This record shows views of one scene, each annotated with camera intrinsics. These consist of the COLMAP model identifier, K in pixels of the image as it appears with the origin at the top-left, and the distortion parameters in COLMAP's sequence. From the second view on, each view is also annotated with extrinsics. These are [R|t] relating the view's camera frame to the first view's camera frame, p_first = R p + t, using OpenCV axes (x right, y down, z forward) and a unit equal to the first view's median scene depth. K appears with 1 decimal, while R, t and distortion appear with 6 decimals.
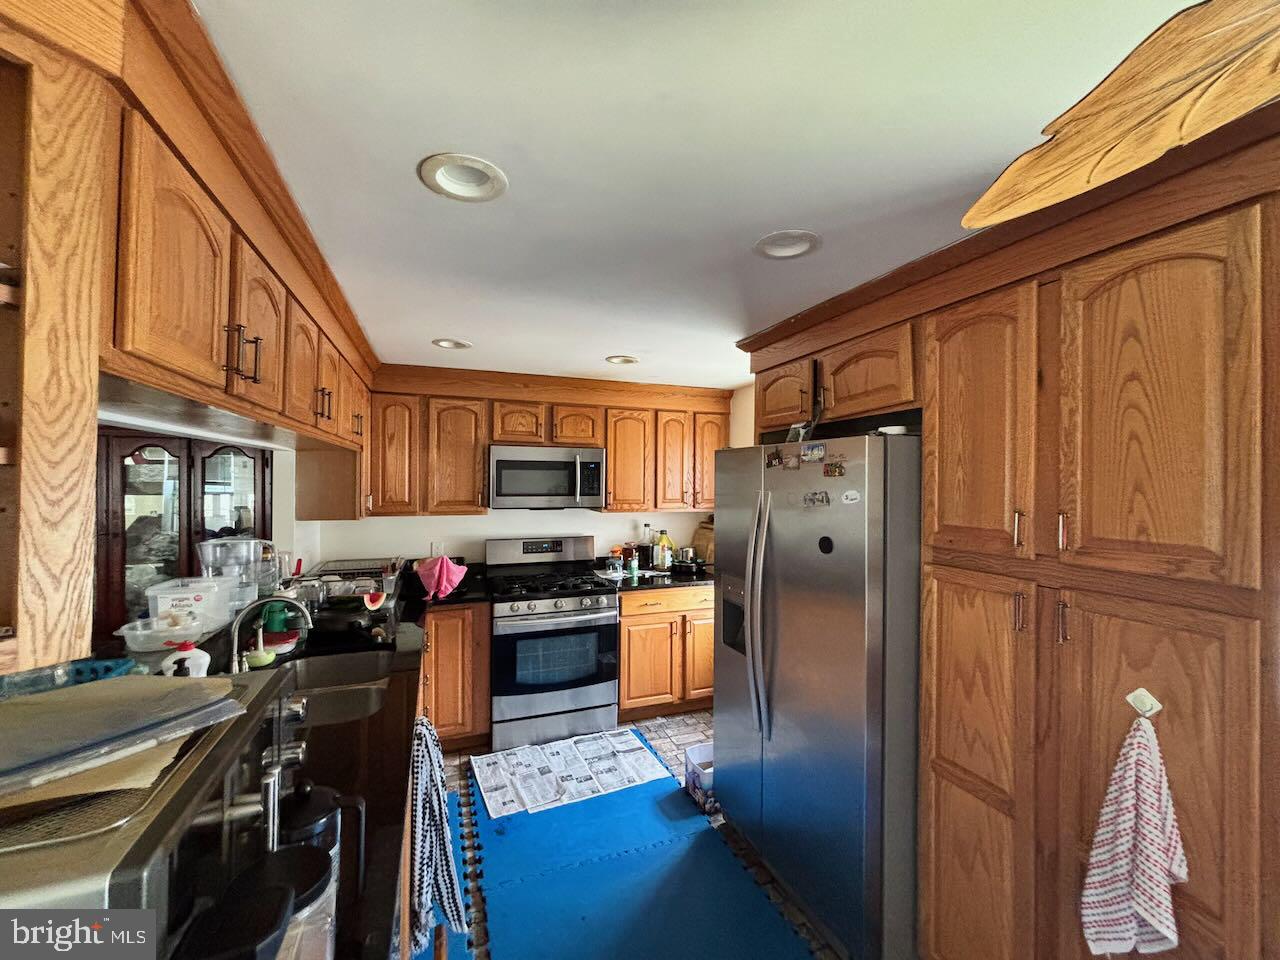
lens RADIAL K [[516.9, 0, 640.6], [0, 516.9, 480.2], [0, 0, 1]] dist [0.001122, 0.000125]
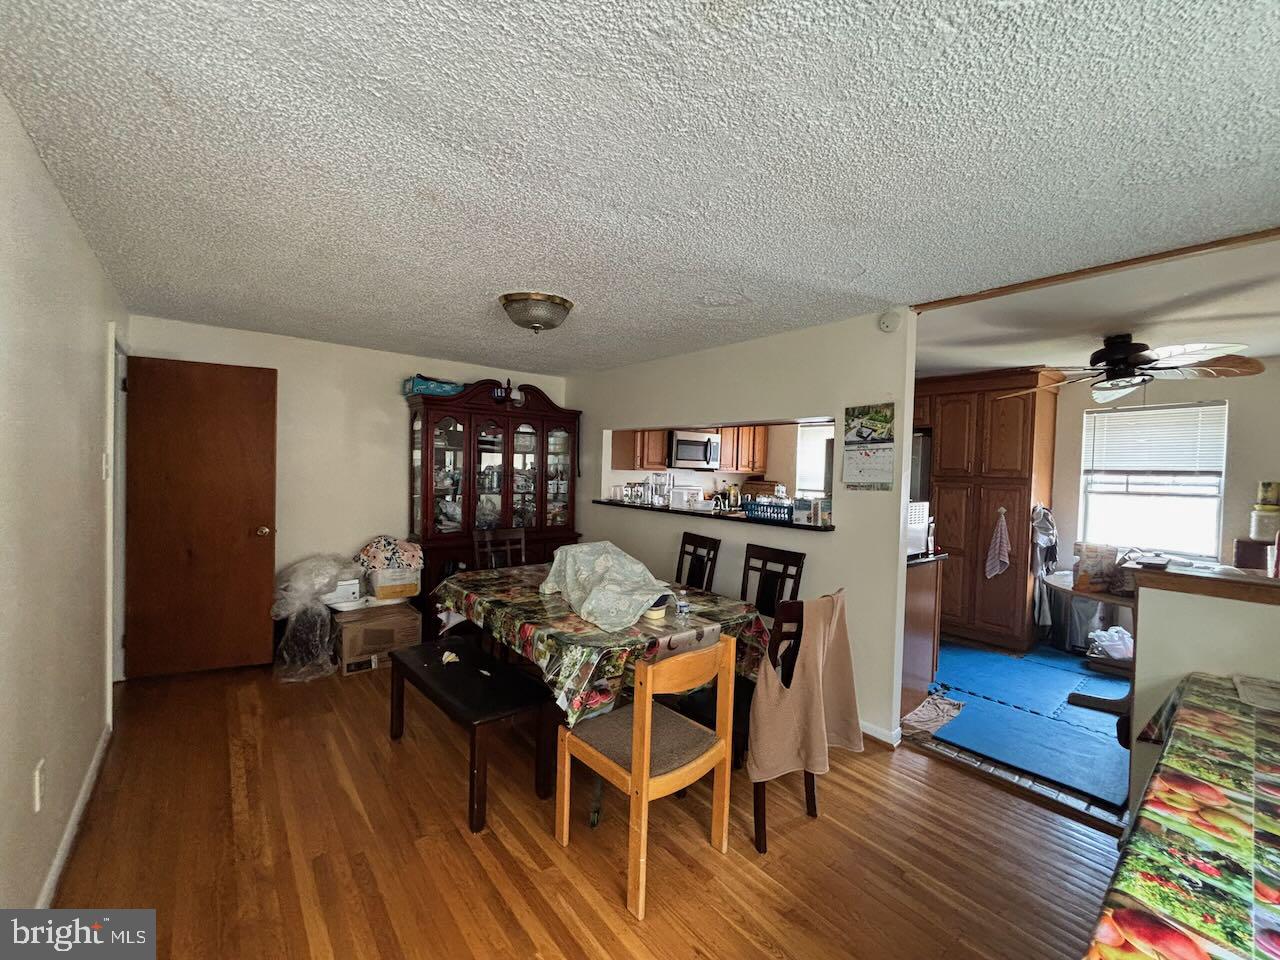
lens RADIAL K [[516.9, 0, 640.4], [0, 516.9, 478.7], [0, 0, 1]] dist [0.001122, 0.000125]
pose [[0.950993, 0.010939, 0.309020, -2.271116], [-0.020402, 0.999416, 0.027406, 0.118368], [-0.308540, -0.032368, 0.950661, -1.485443]]
